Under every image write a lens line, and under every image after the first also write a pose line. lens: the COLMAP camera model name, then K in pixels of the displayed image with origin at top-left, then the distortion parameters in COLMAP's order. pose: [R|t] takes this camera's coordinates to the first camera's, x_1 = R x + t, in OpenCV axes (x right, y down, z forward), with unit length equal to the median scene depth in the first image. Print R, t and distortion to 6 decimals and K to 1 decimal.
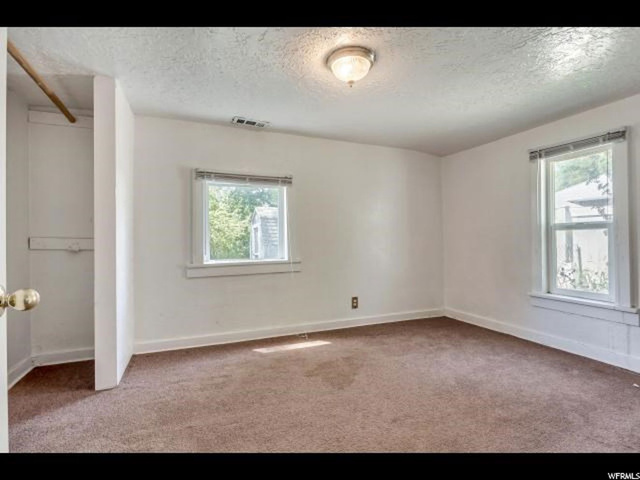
lens RADIAL K [[316.7, 0, 320.4], [0, 316.7, 238.2], [0, 0, 1]] dist [-0.002927, -0.000411]
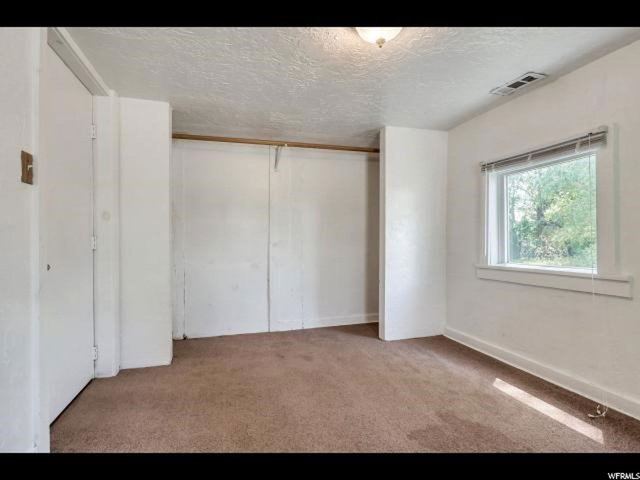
lens RADIAL K [[316.7, 0, 320.5], [0, 316.7, 240.1], [0, 0, 1]] dist [-0.002927, -0.000411]
pose [[-0.092602, 0.003088, -0.995698, 0.583841], [-0.000428, 0.999995, 0.003141, 0.006249], [0.995703, 0.000717, -0.092600, 0.607443]]
